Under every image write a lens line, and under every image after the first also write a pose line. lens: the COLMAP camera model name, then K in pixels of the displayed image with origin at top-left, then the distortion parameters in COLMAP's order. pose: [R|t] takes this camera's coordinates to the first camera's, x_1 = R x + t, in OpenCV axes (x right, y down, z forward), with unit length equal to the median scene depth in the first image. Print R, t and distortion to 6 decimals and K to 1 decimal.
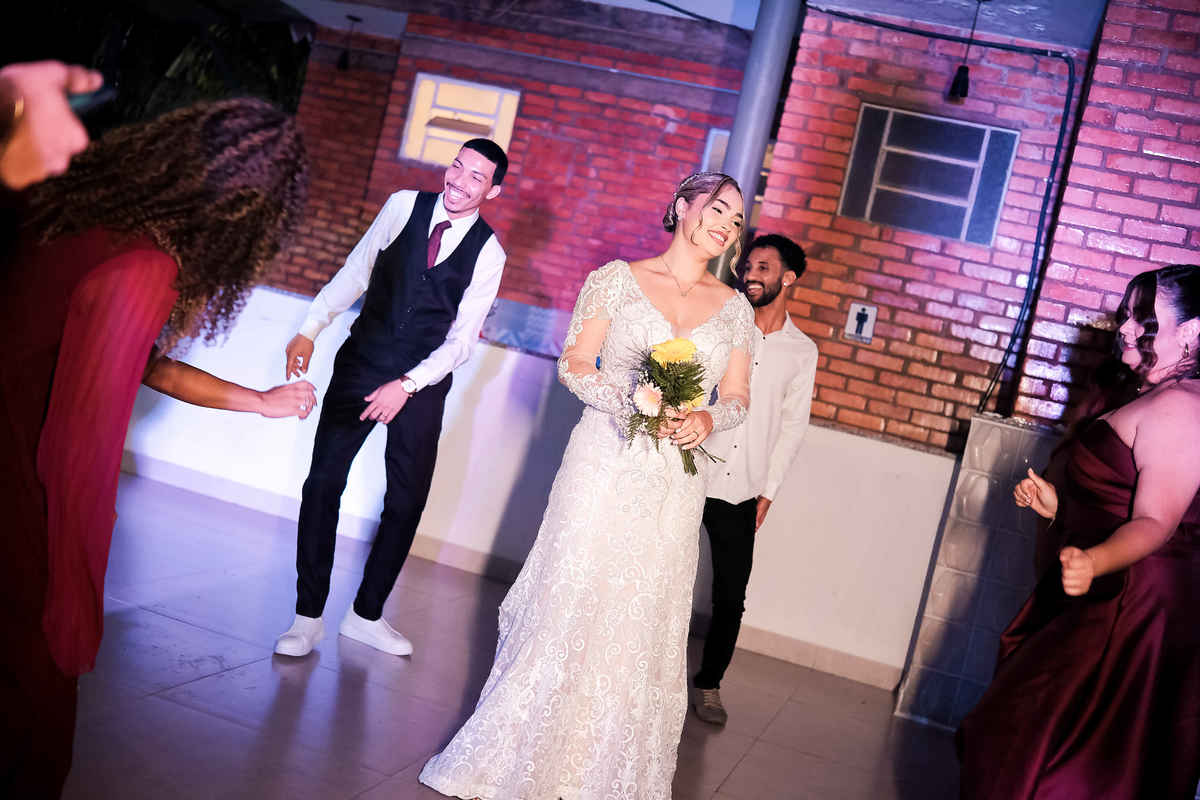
lens RADIAL K [[1411.7, 0, 600.0], [0, 1411.7, 400.0], [0, 0, 1]] dist [-0.124360, 0.233338]
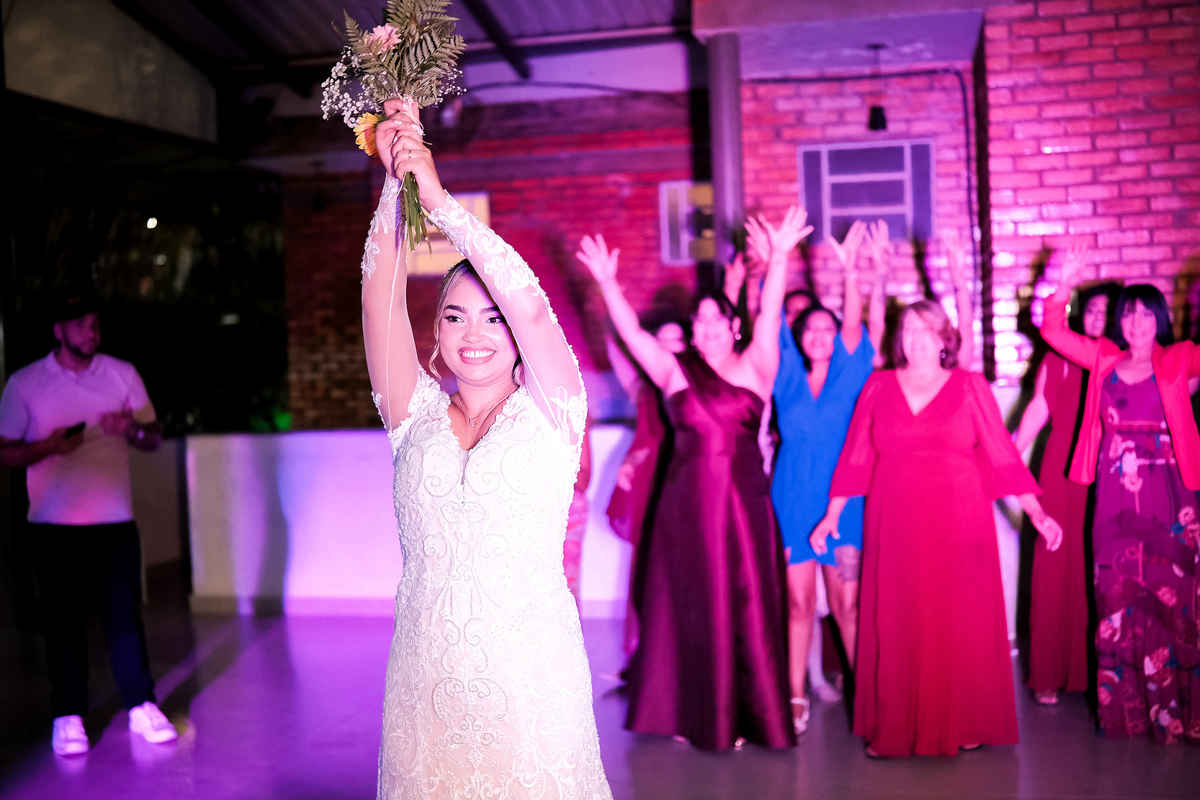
lens RADIAL K [[1411.7, 0, 600.0], [0, 1411.7, 400.0], [0, 0, 1]] dist [-0.124360, 0.233338]
pose [[0.964092, -0.262783, 0.038367, -0.079233], [0.262831, 0.964834, 0.003859, -0.056668], [-0.038032, 0.006363, 0.999256, -0.186846]]
